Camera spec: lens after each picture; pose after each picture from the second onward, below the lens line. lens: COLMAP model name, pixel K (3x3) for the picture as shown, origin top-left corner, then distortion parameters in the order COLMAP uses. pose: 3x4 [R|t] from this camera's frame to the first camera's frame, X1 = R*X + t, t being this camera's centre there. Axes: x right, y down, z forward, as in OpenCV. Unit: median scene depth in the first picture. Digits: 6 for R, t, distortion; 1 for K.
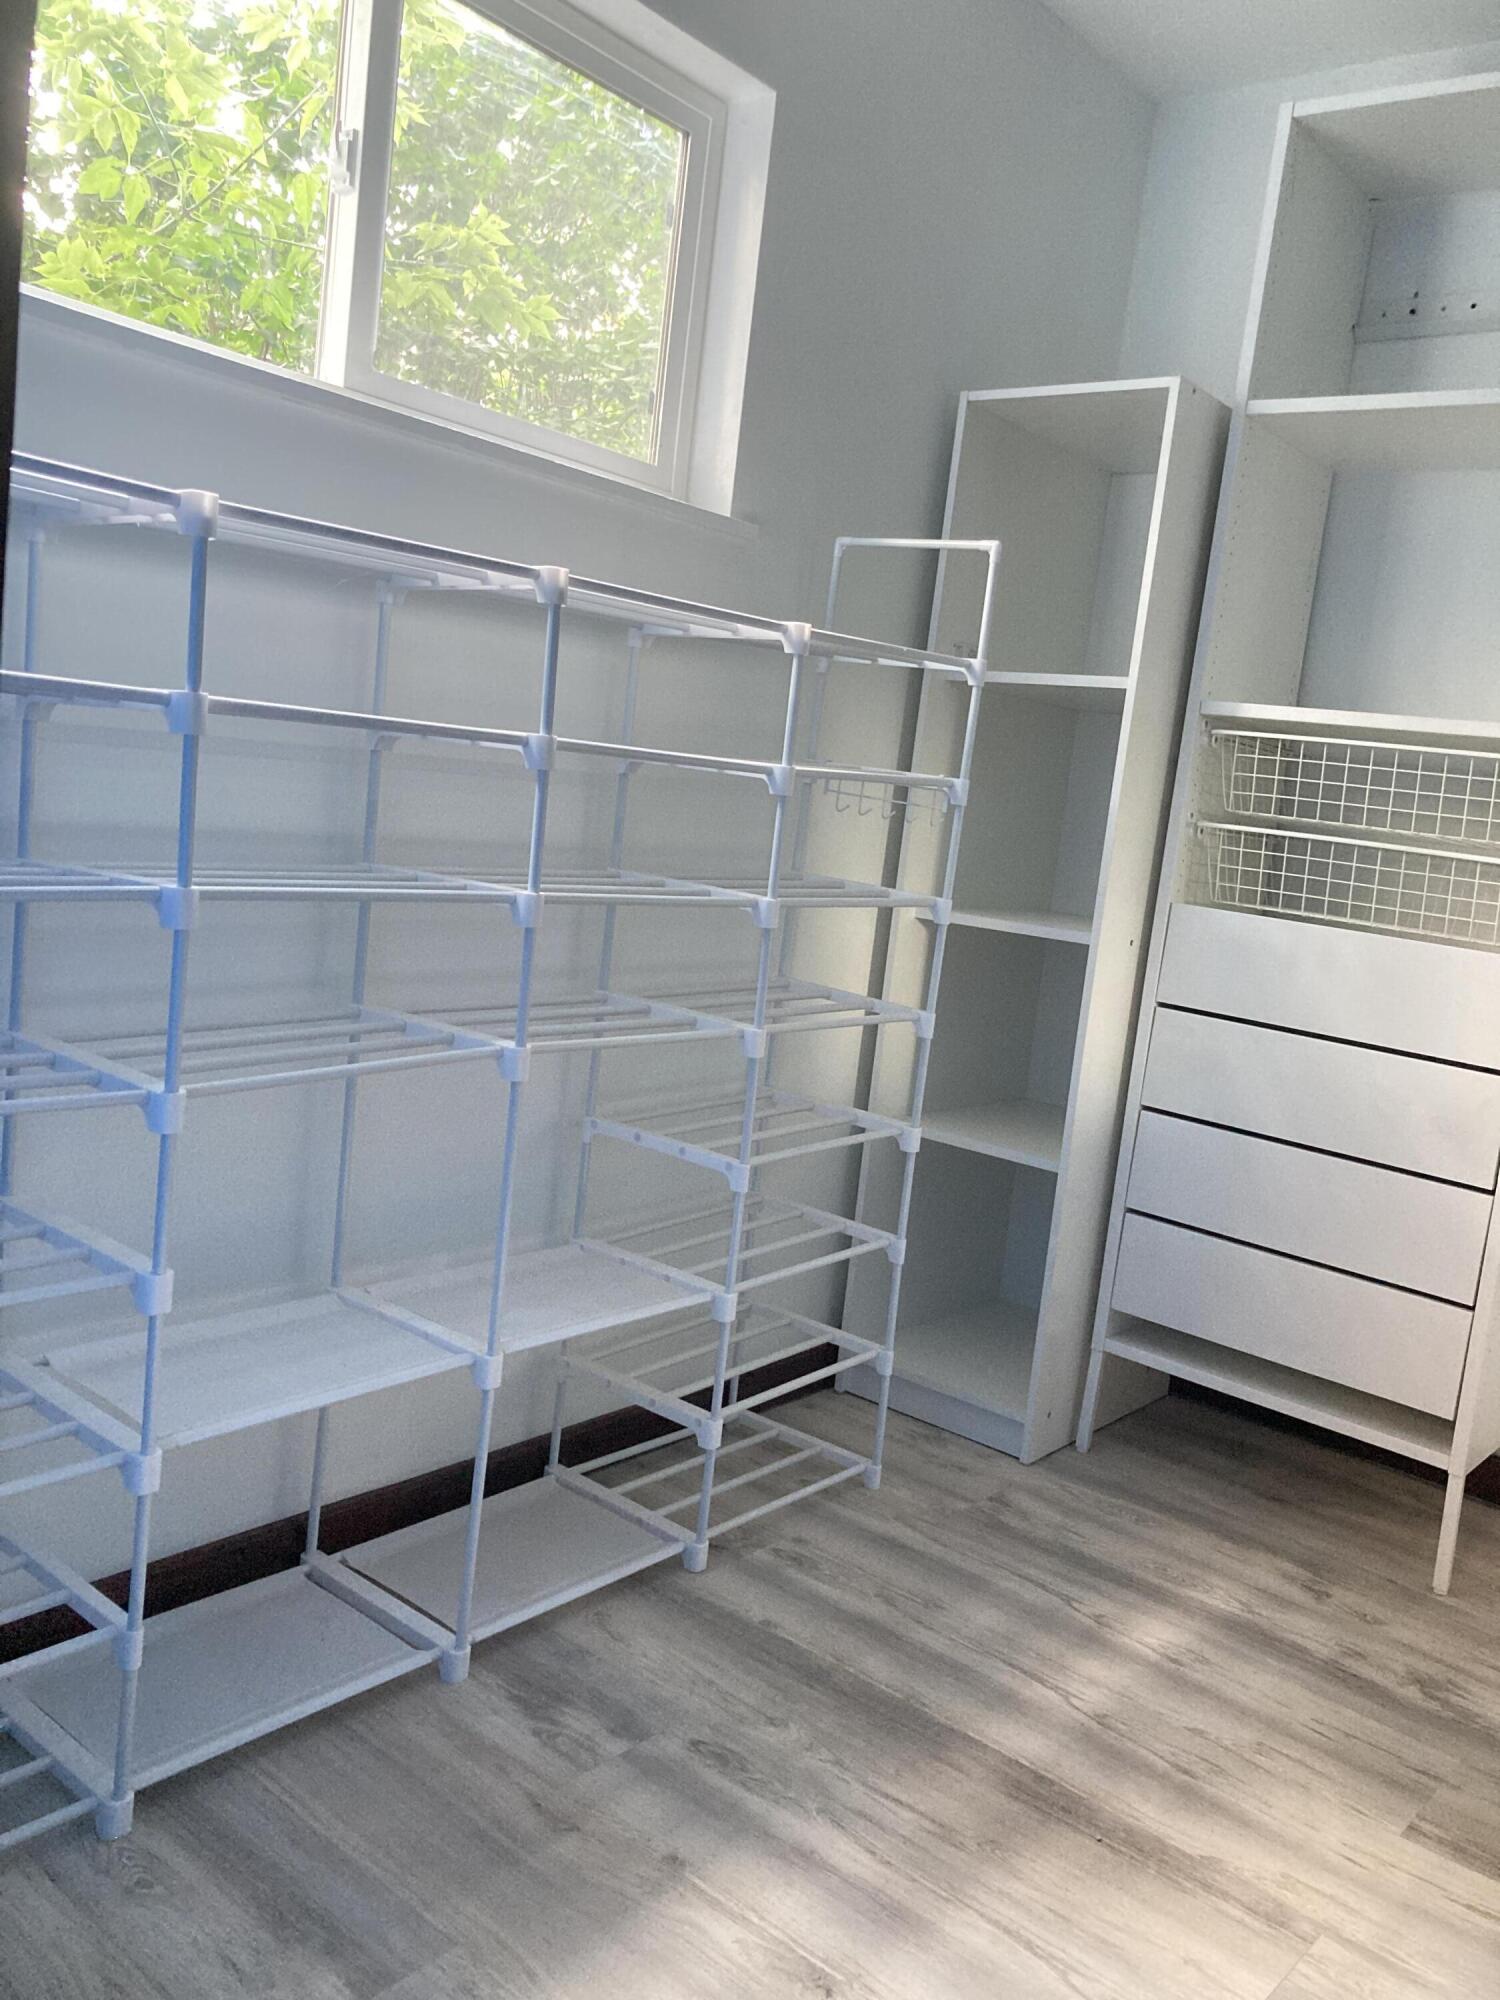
lens RADIAL K [[1659.6, 0, 750.0], [0, 1659.6, 1000.0], [0, 0, 1]] dist [0.007140, 0.003099]
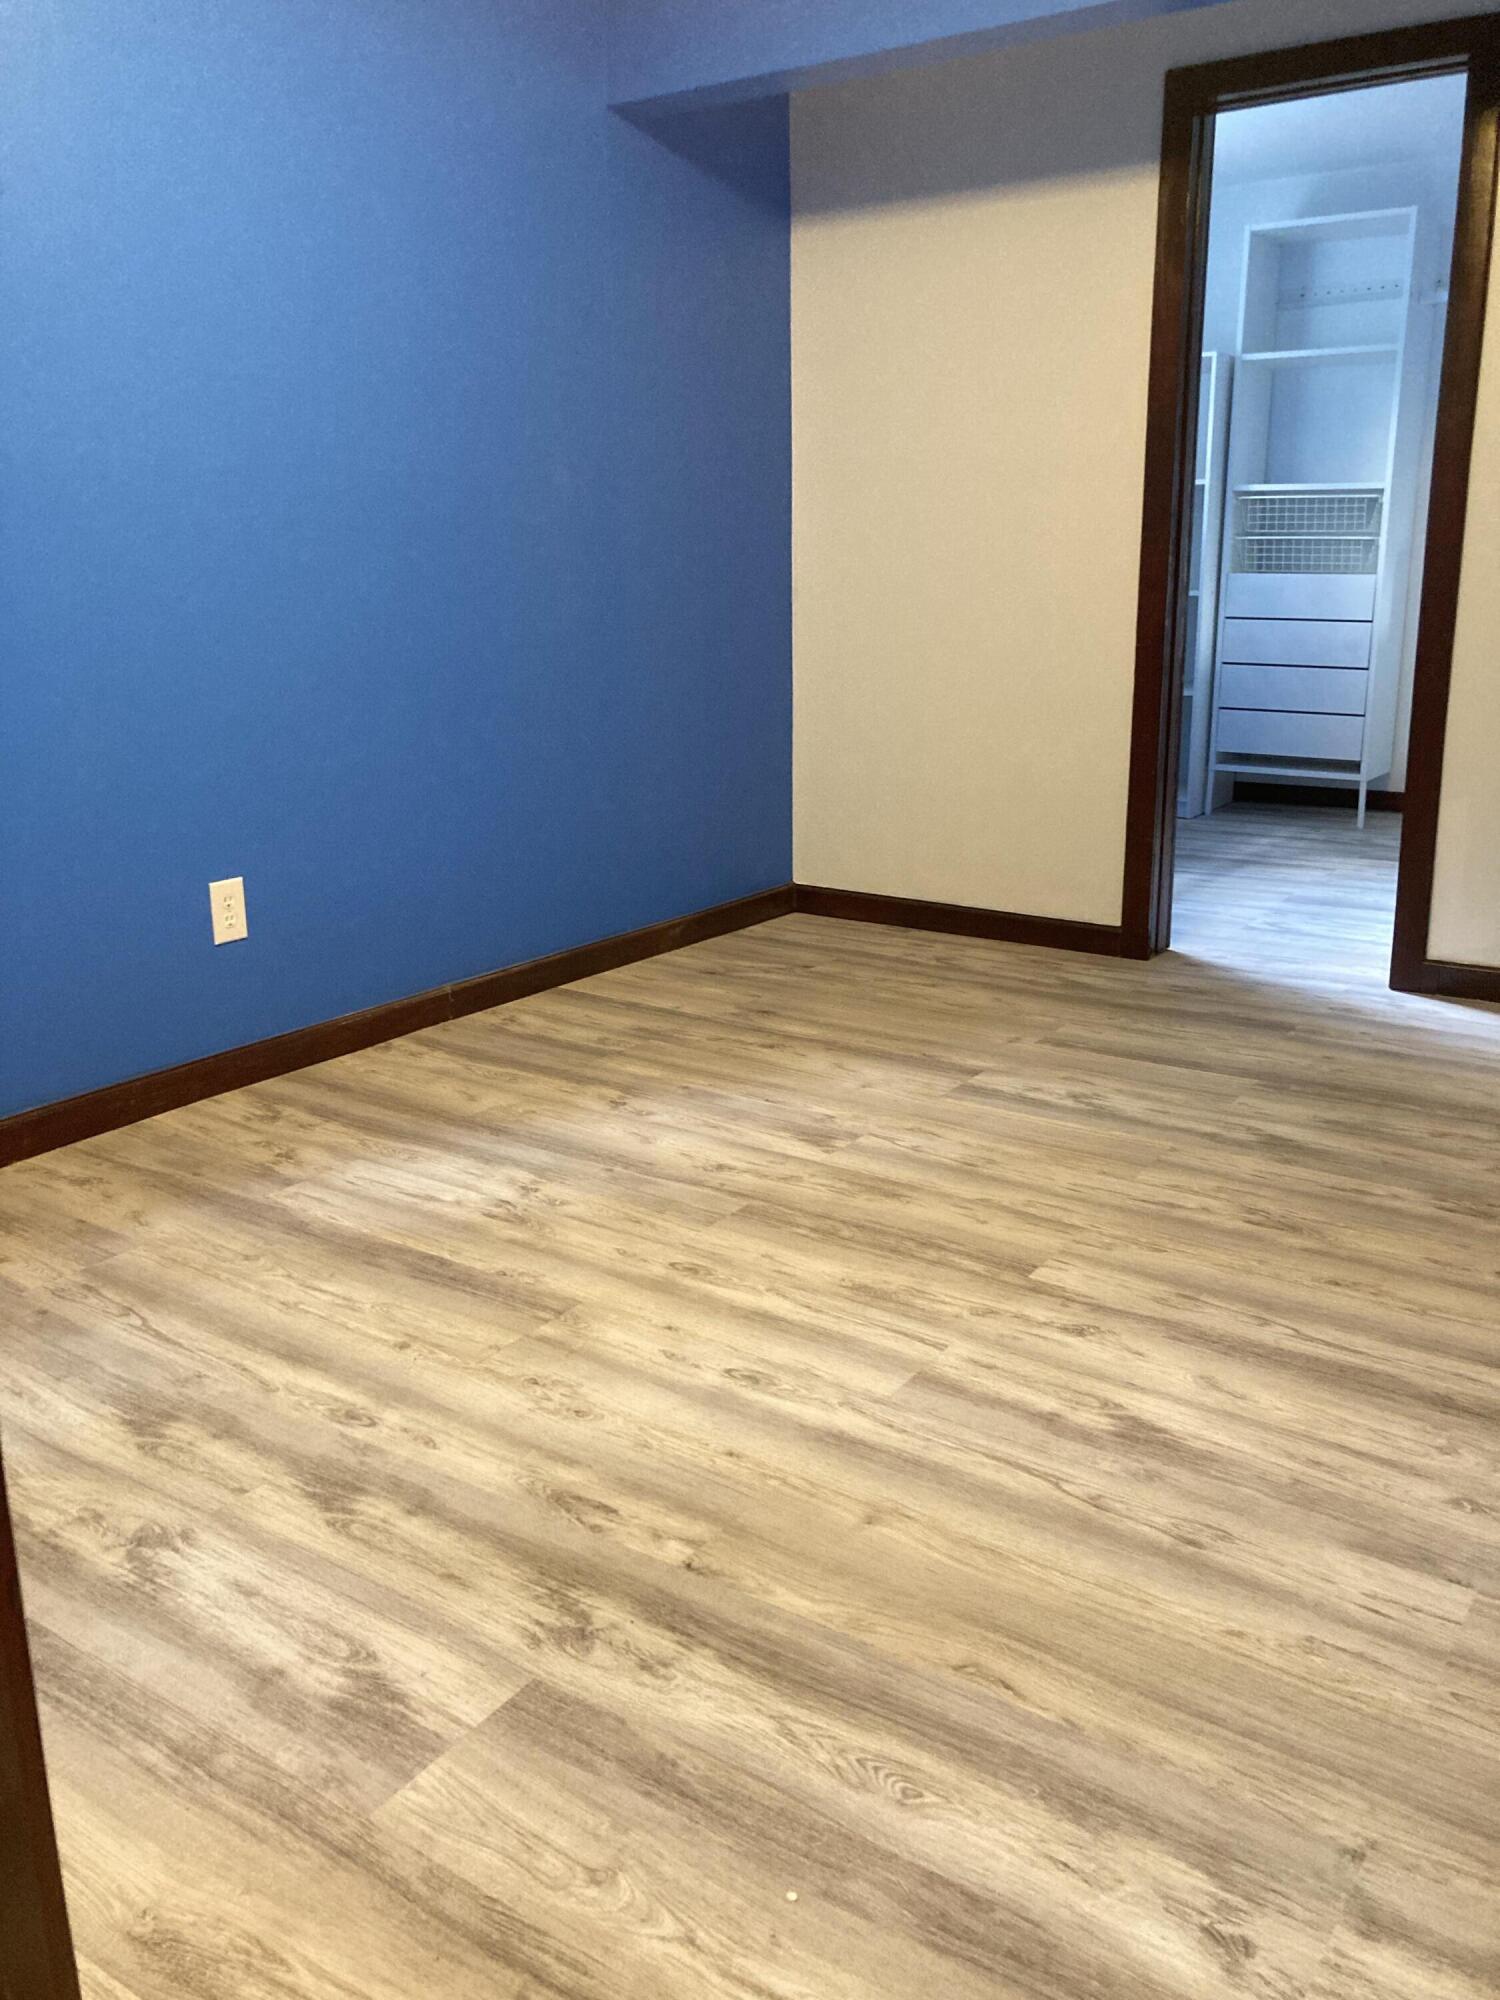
lens RADIAL K [[1659.6, 0, 750.0], [0, 1659.6, 1000.0], [0, 0, 1]] dist [0.007140, 0.003099]
pose [[0.964252, -0.167023, 0.205720, -0.993918], [0.139522, 0.980026, 0.141711, 0.107419], [-0.225281, -0.107943, 0.968296, -1.211267]]
